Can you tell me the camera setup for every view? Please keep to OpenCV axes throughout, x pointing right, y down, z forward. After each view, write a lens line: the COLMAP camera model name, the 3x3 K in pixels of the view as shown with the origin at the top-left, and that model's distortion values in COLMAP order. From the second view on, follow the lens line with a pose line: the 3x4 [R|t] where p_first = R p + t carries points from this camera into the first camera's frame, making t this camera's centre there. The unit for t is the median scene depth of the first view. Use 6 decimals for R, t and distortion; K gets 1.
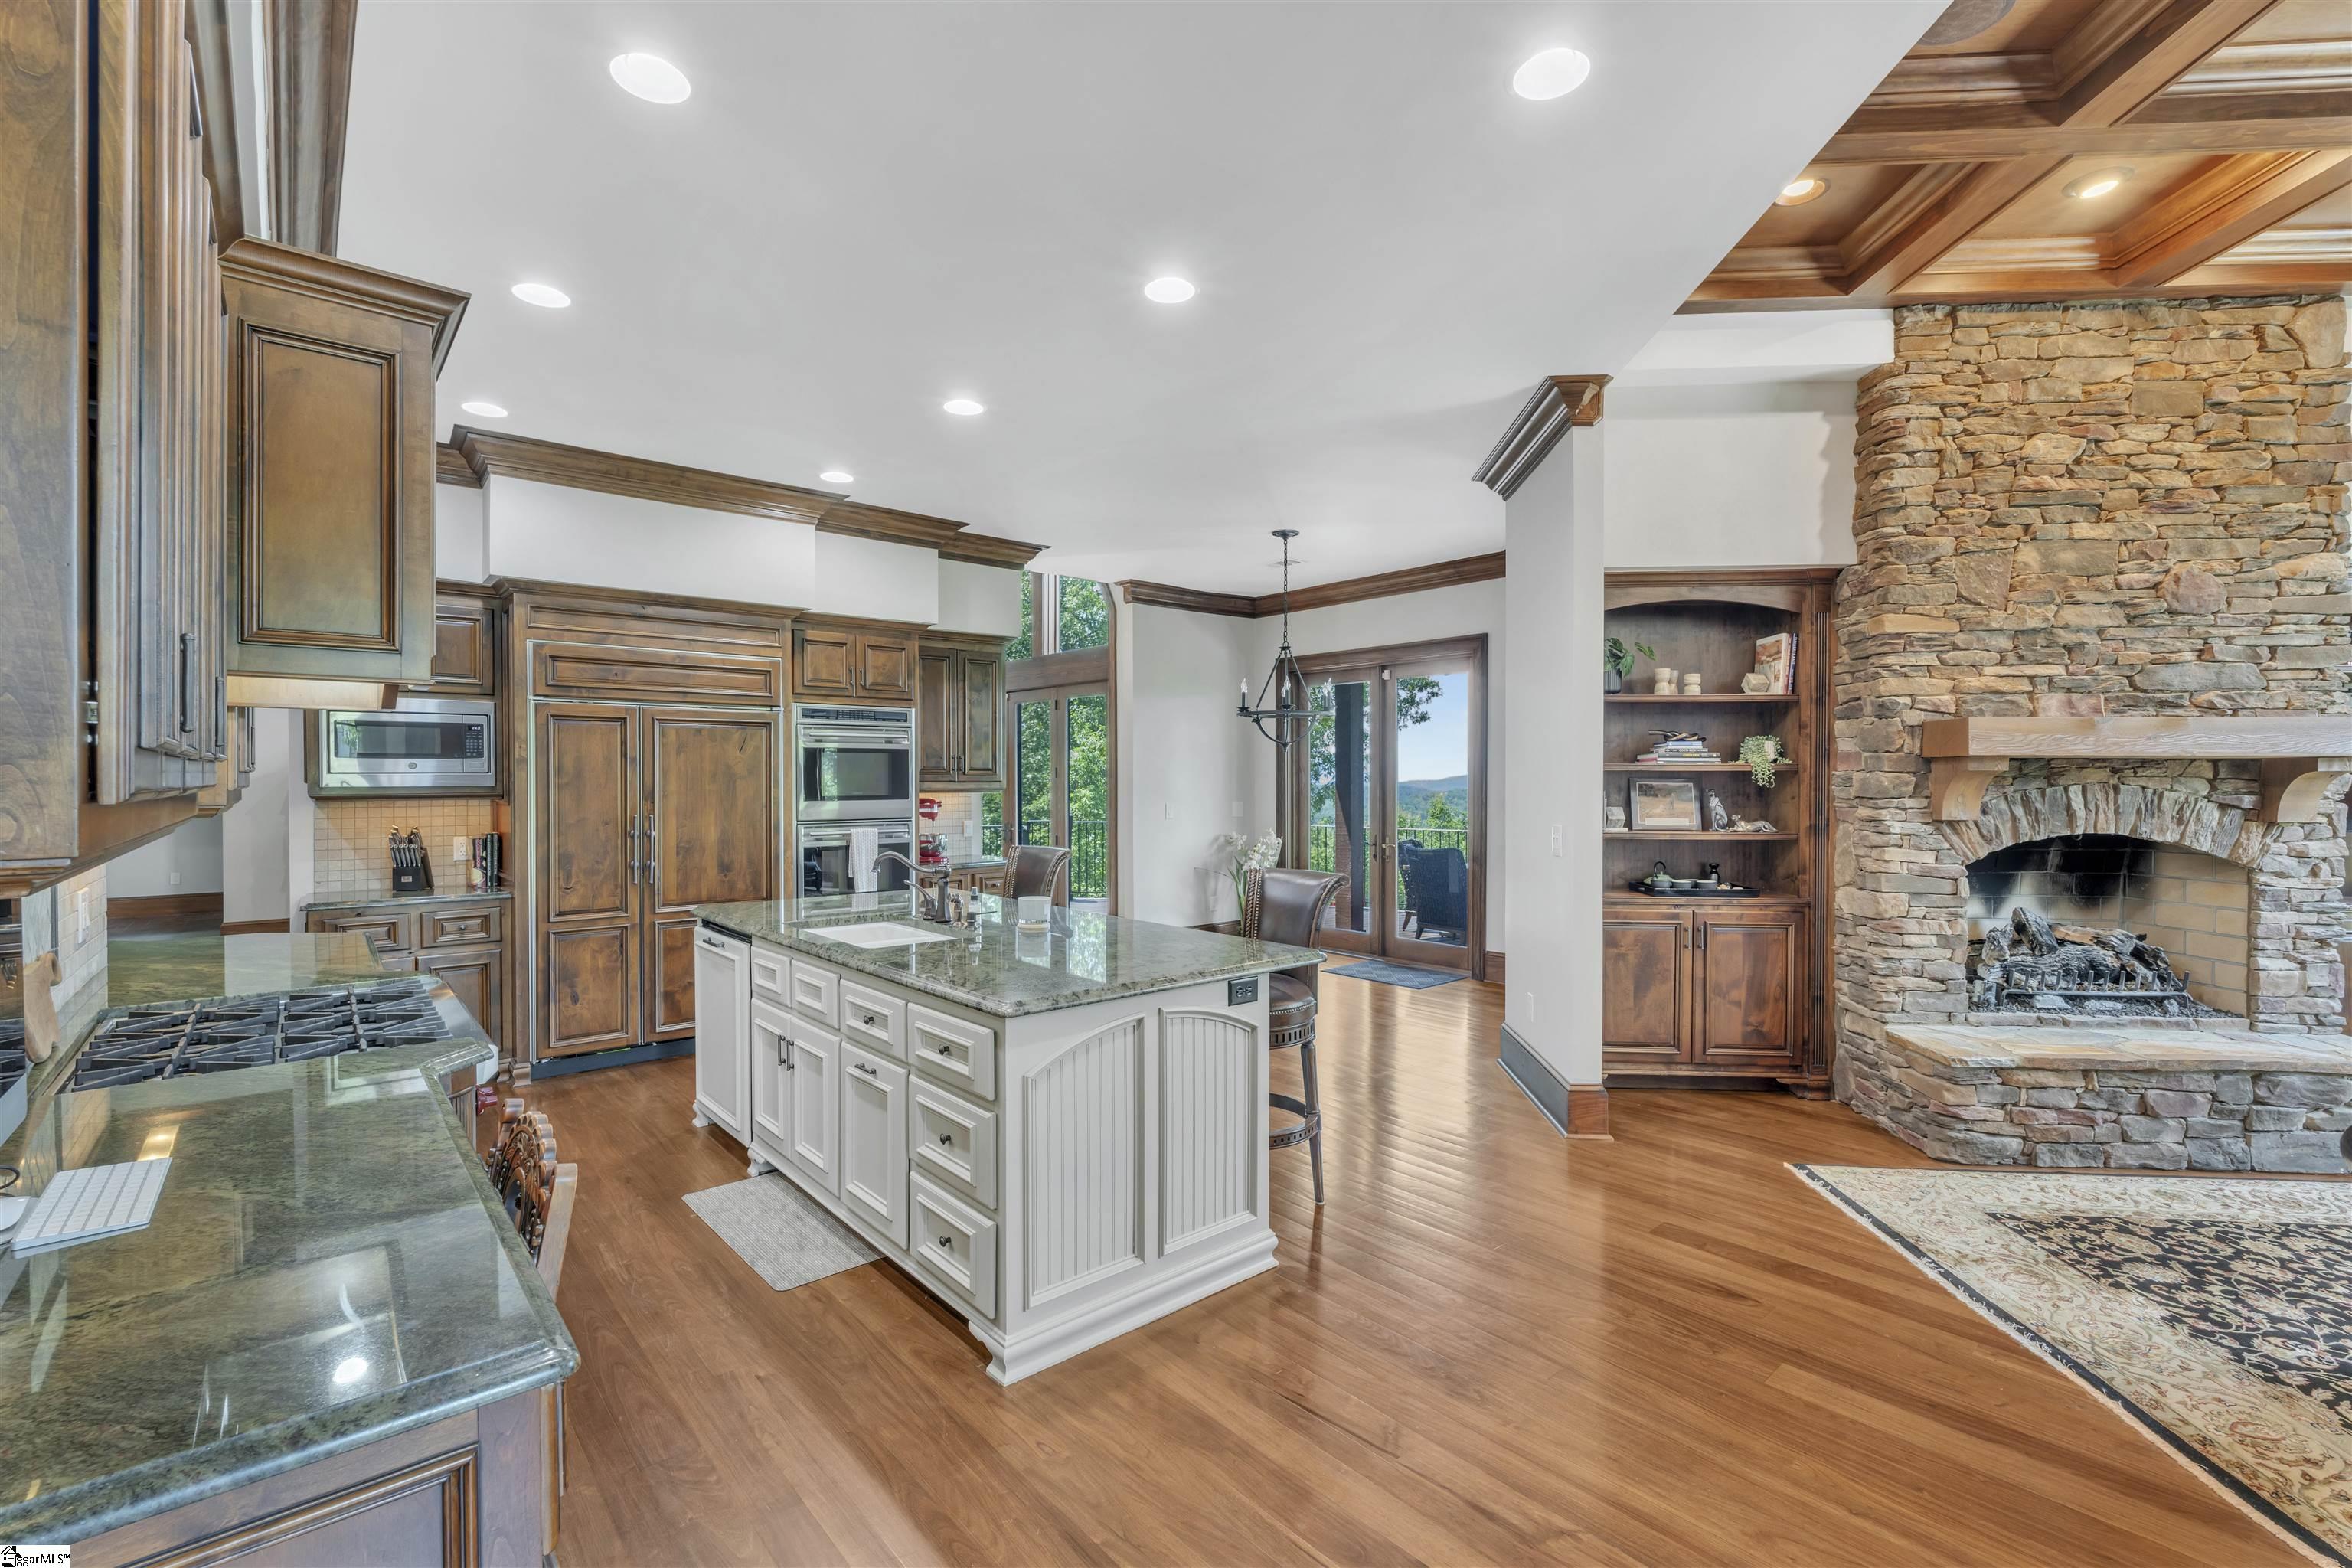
lens RADIAL K [[1022.4, 0, 1176.0], [0, 1022.4, 784.0], [0, 0, 1]] dist [-0.006736, -0.000141]
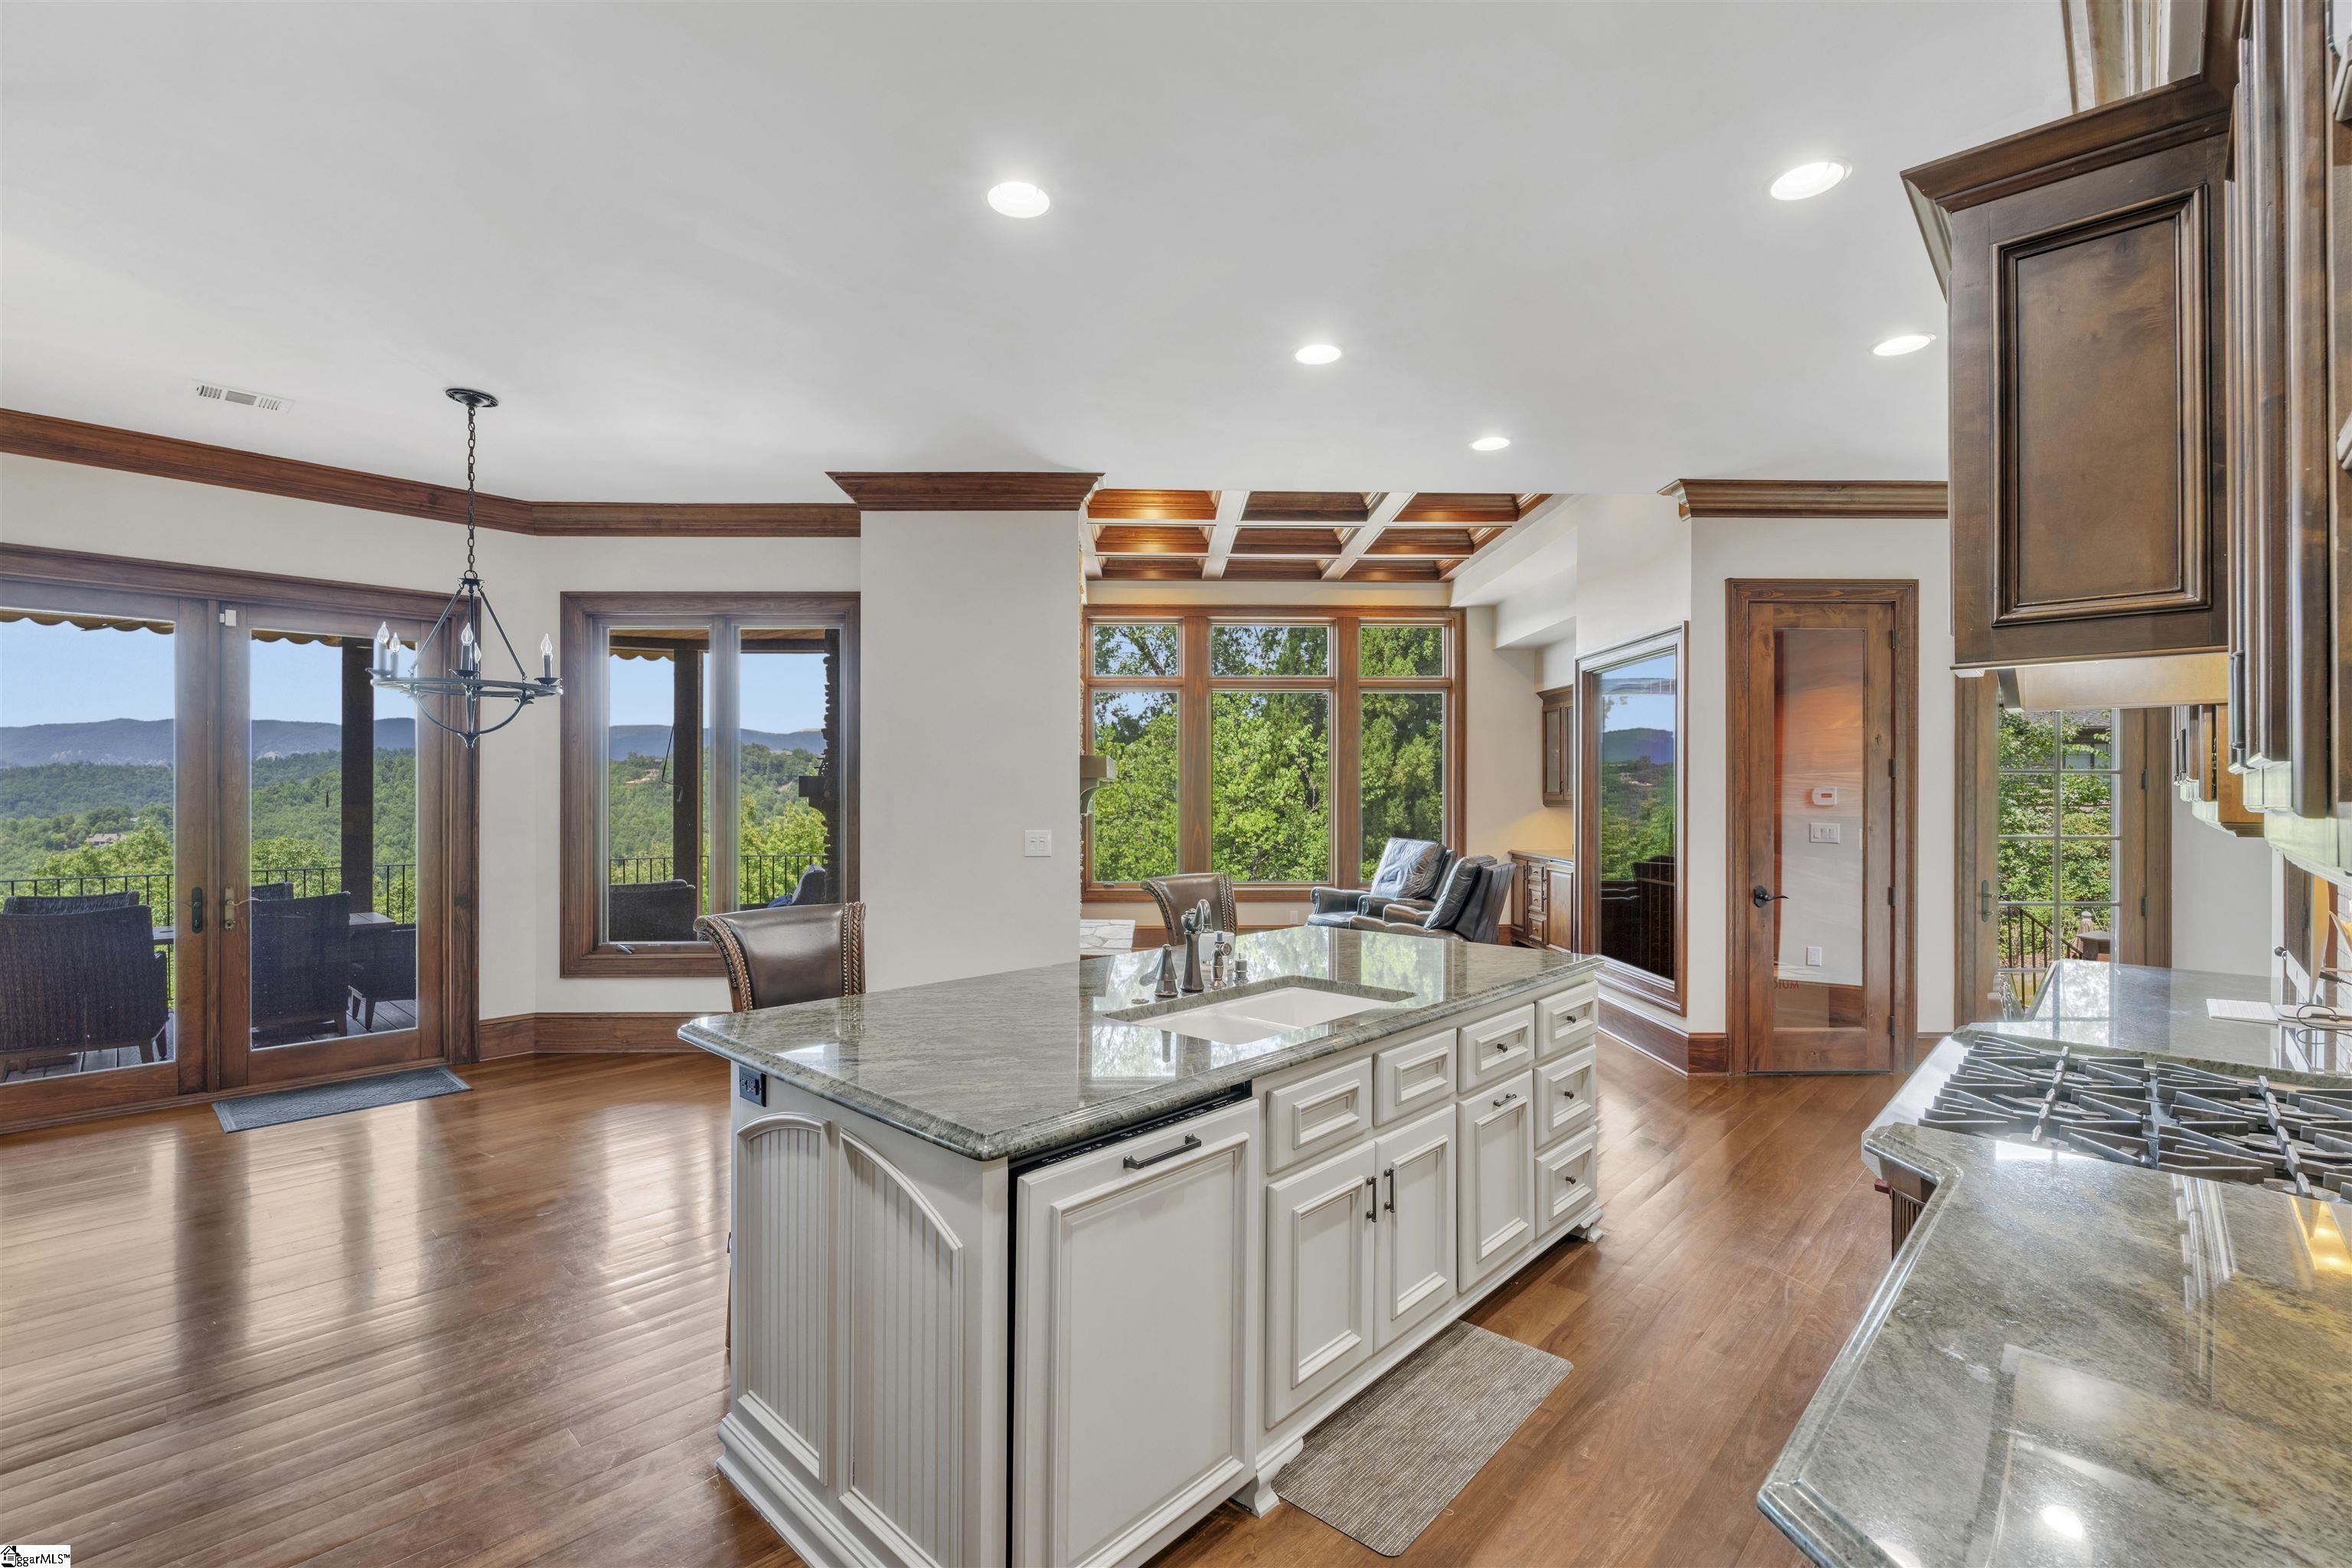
lens RADIAL K [[1022.4, 0, 1176.0], [0, 1022.4, 784.0], [0, 0, 1]] dist [-0.006736, -0.000141]
pose [[-0.100288, 0.004877, 0.994946, -0.868448], [0.003401, 0.999984, -0.004559, -0.008513], [-0.994953, 0.002927, -0.100303, 0.998897]]
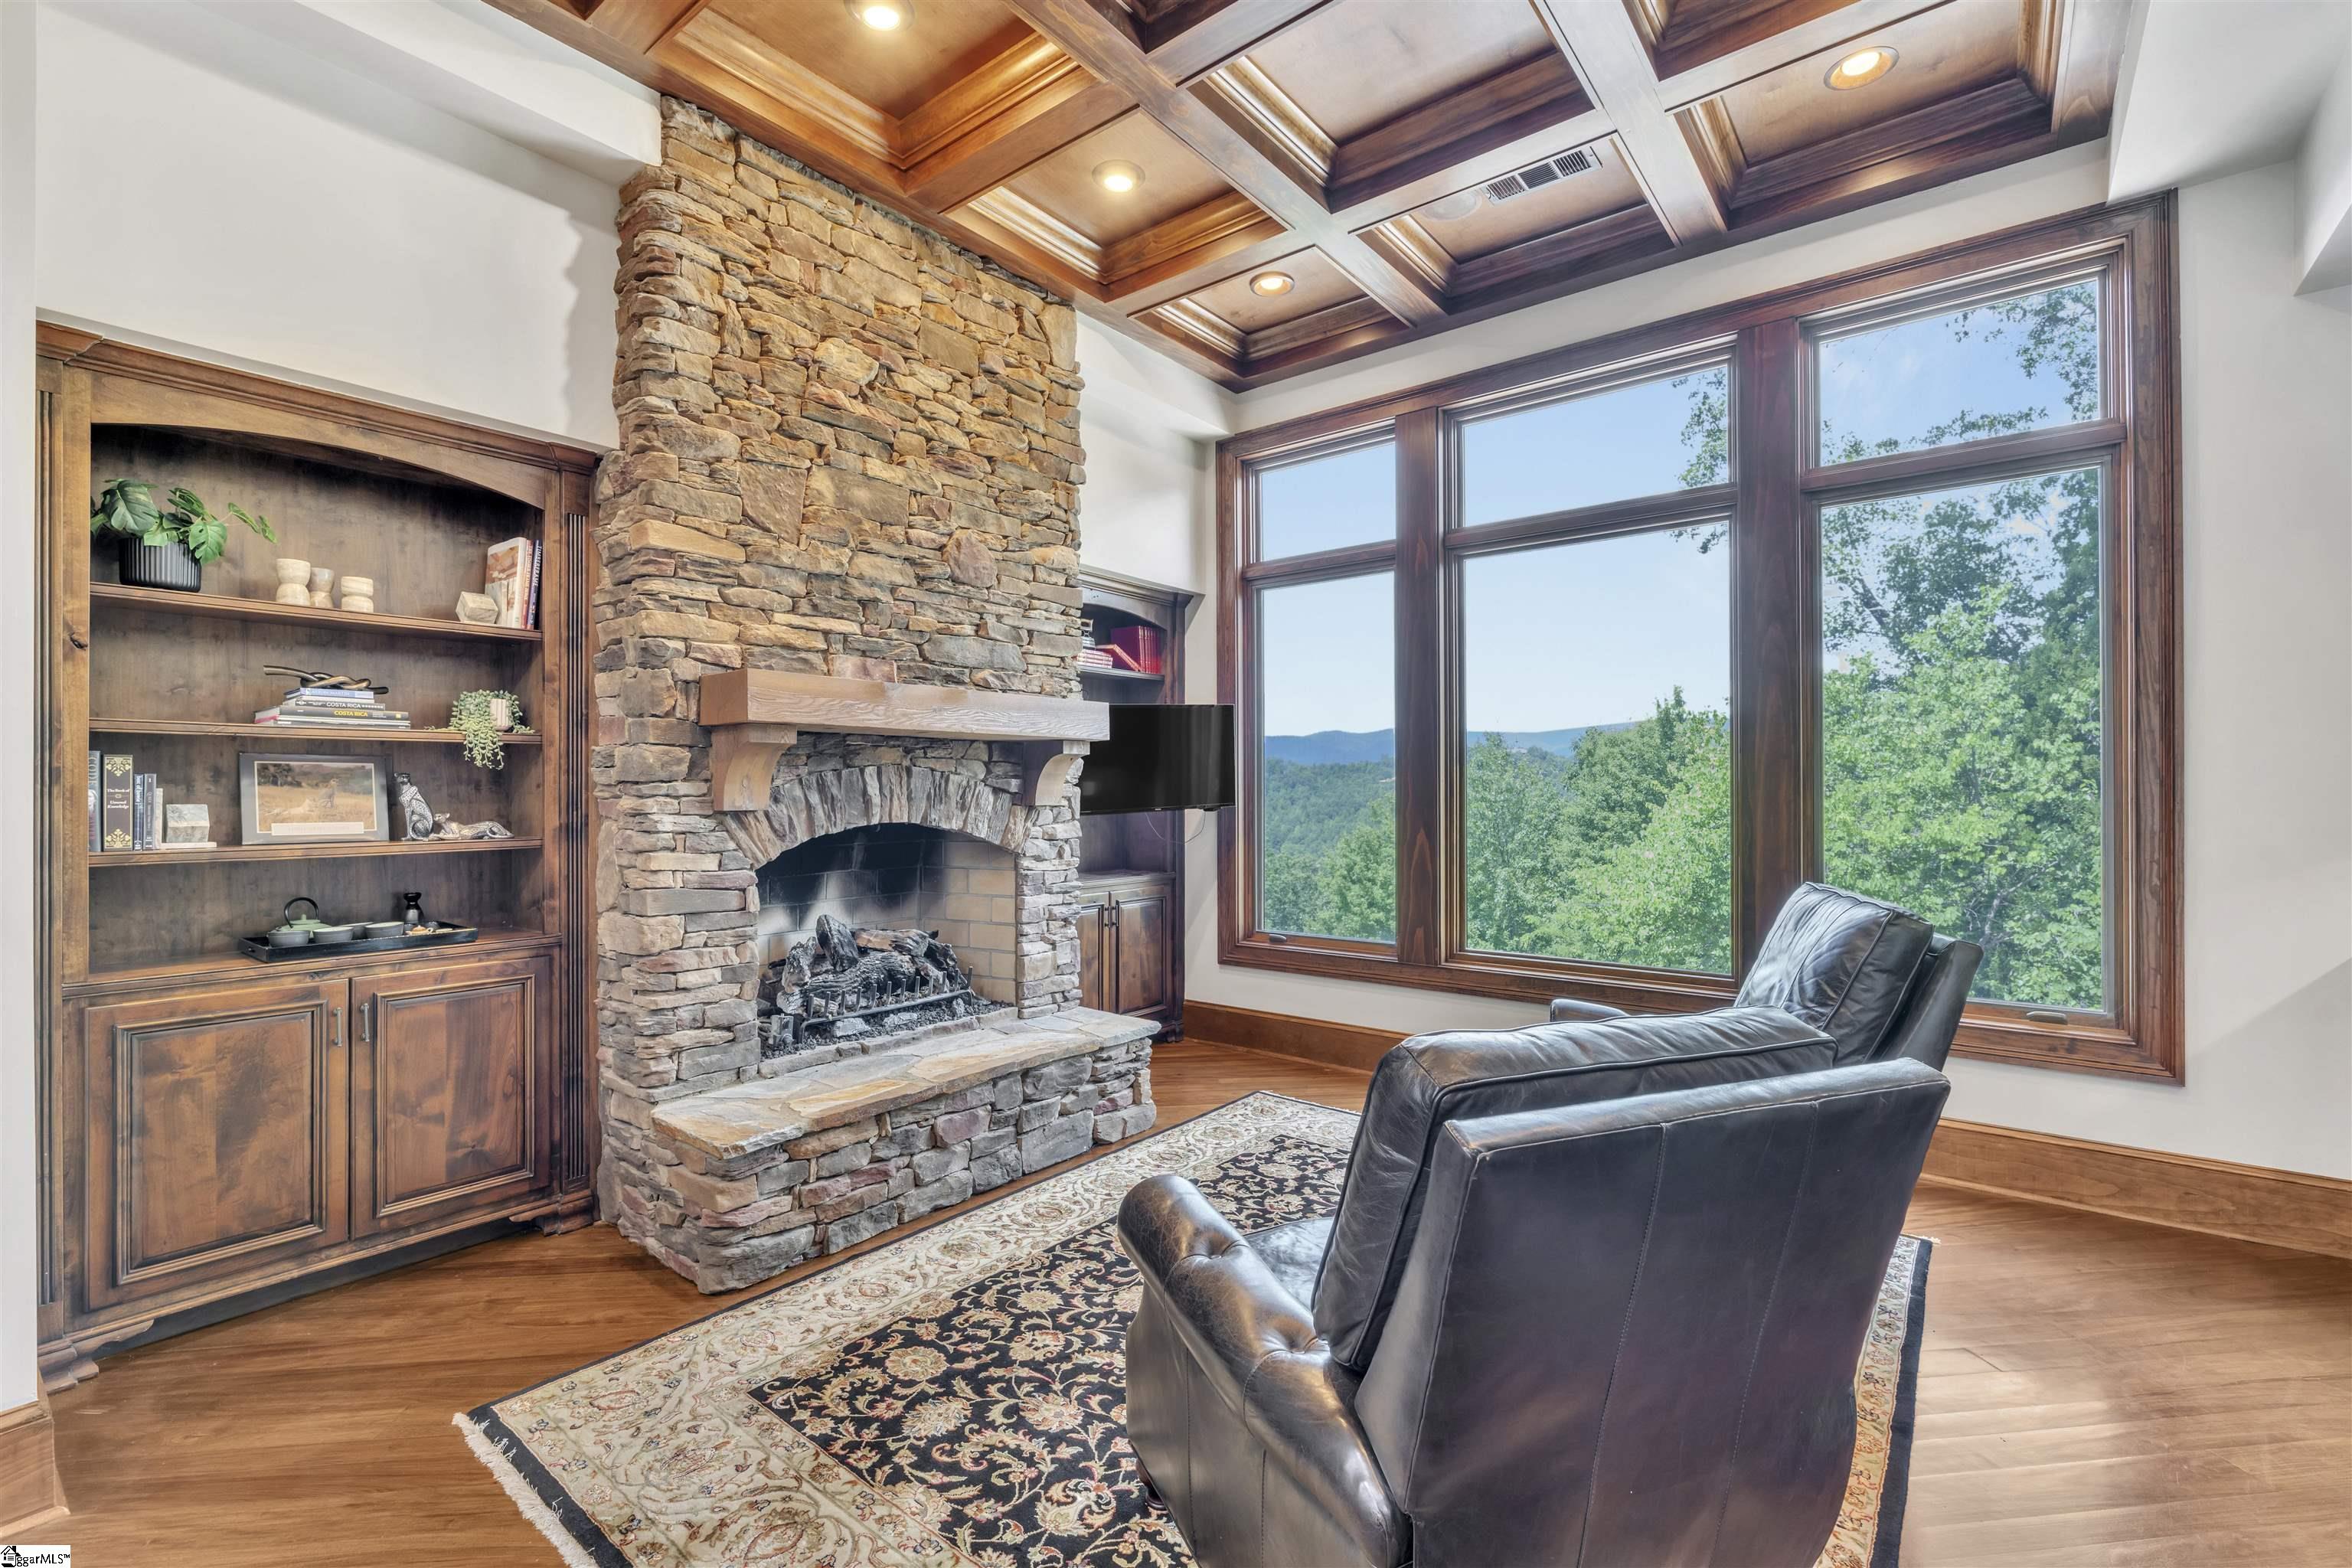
lens RADIAL K [[1022.4, 0, 1176.0], [0, 1022.4, 784.0], [0, 0, 1]] dist [-0.006736, -0.000141]
pose [[0.560409, 0.000400, 0.828216, 0.323418], [0.010627, 0.999914, -0.007674, 0.025042], [-0.828148, 0.013102, 0.560356, 0.314454]]
